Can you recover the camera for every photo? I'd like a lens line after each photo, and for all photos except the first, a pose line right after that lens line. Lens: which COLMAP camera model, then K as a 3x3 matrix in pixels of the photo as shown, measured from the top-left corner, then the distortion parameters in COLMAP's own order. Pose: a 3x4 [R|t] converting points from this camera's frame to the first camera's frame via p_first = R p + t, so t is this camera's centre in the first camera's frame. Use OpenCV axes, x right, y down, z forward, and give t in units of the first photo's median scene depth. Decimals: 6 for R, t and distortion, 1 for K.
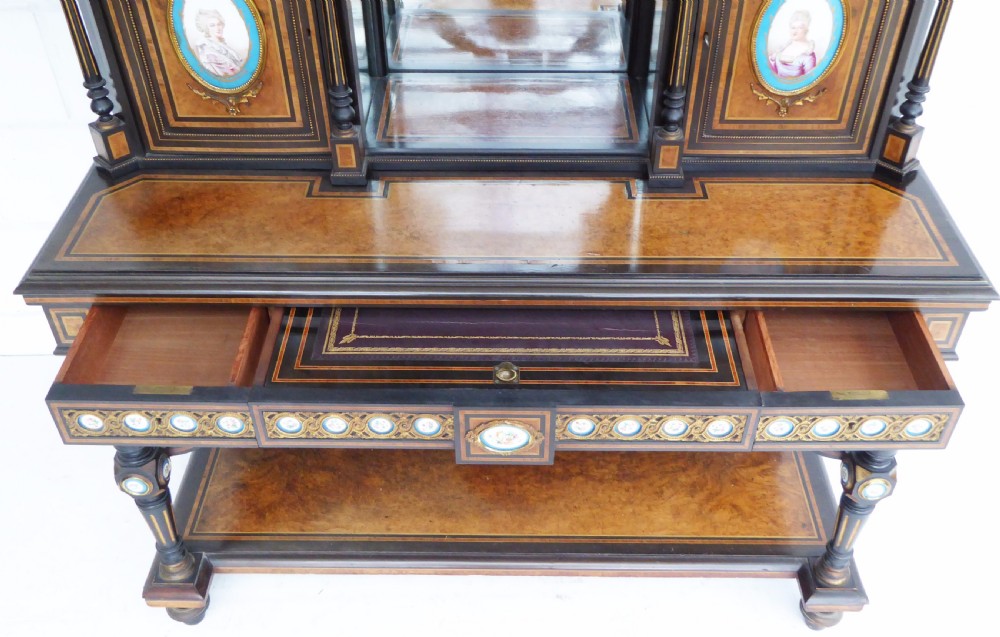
lens RADIAL K [[964.2, 0, 512.6], [0, 964.2, 375.1], [0, 0, 1]] dist [0.003529, 0.000000]
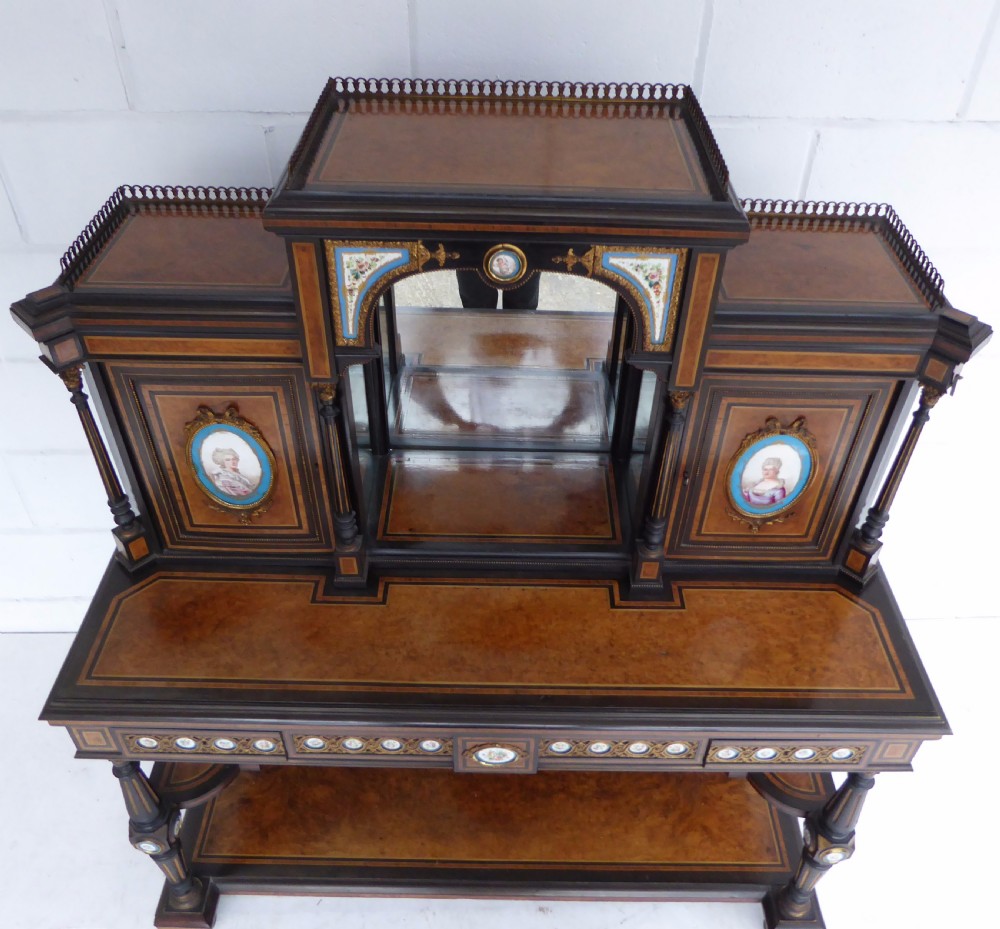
lens RADIAL K [[882.0, 0, 510.5], [0, 882.0, 469.3], [0, 0, 1]] dist [-0.047302, 0.021761]
pose [[0.999798, 0.014685, 0.013717, -0.008255], [-0.014207, 0.999310, -0.034312, -0.299396], [-0.014211, 0.034110, 0.999317, 0.016544]]
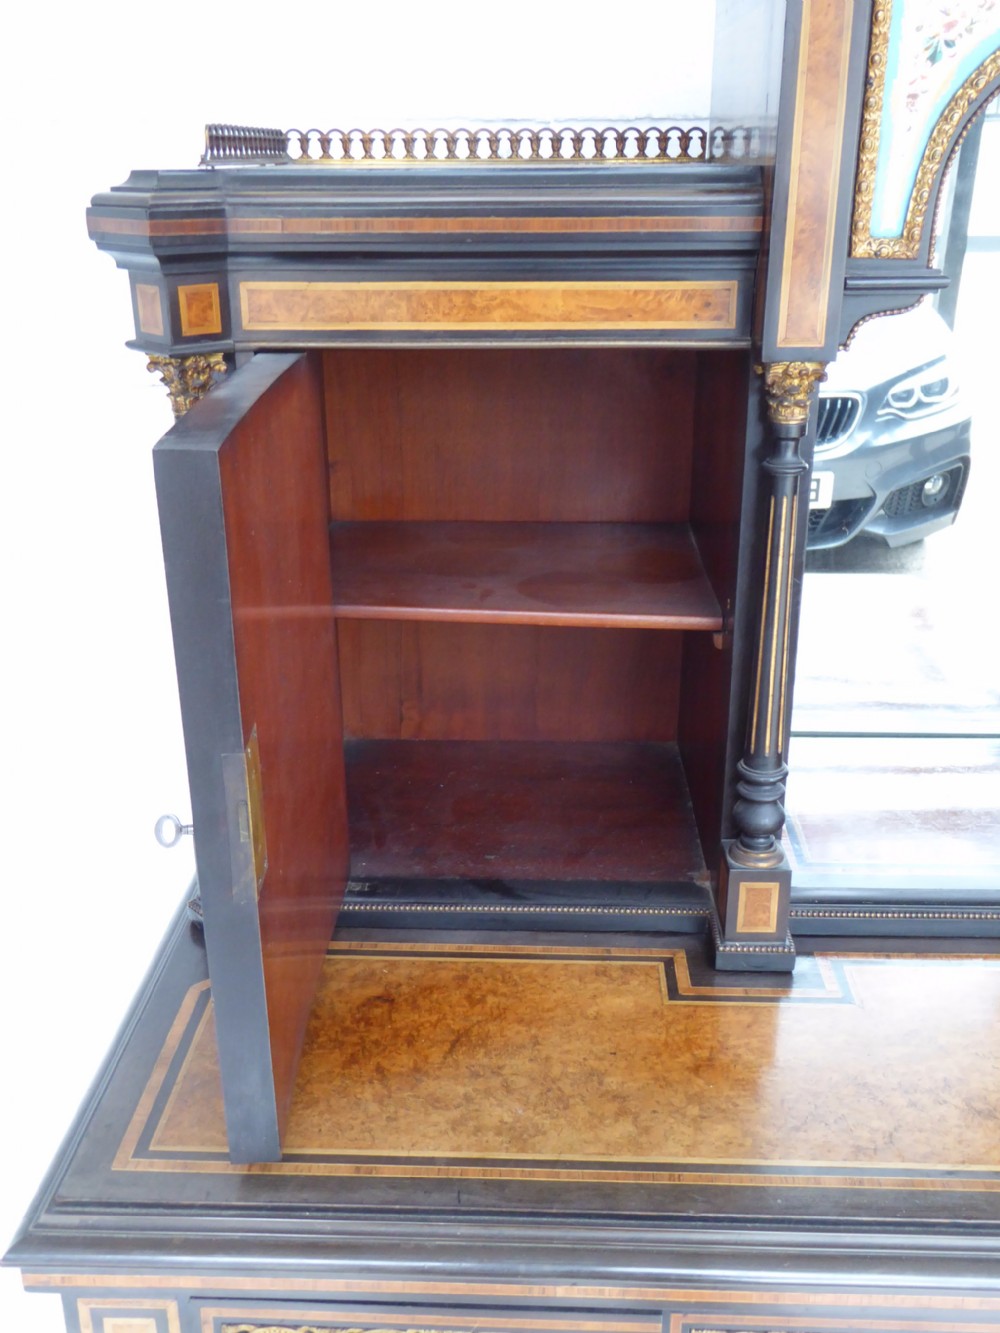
lens RADIAL K [[1284.0, 0, 511.3], [0, 1284.0, 680.2], [0, 0, 1]] dist [0.004650, 0.000000]
pose [[0.999382, 0.004250, -0.034890, -0.263704], [-0.016429, 0.934033, -0.356809, -0.109333], [0.031072, 0.357162, 0.933526, 0.395557]]
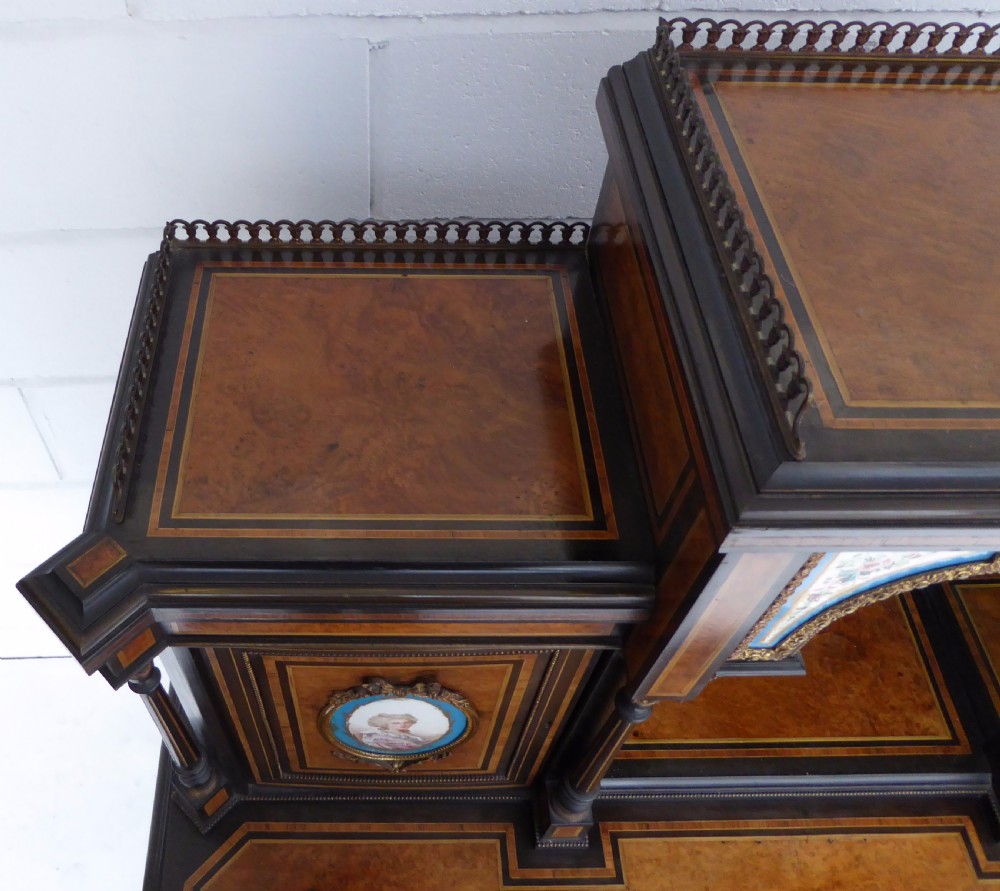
lens RADIAL K [[899.8, 0, 371.8], [0, 899.8, 425.8], [0, 0, 1]] dist [-0.046198, 0.017632]
pose [[0.999988, -0.004812, 0.001357, -0.301848], [0.004533, 0.987122, 0.159906, -0.590548], [-0.002109, -0.159898, 0.987131, 0.439454]]
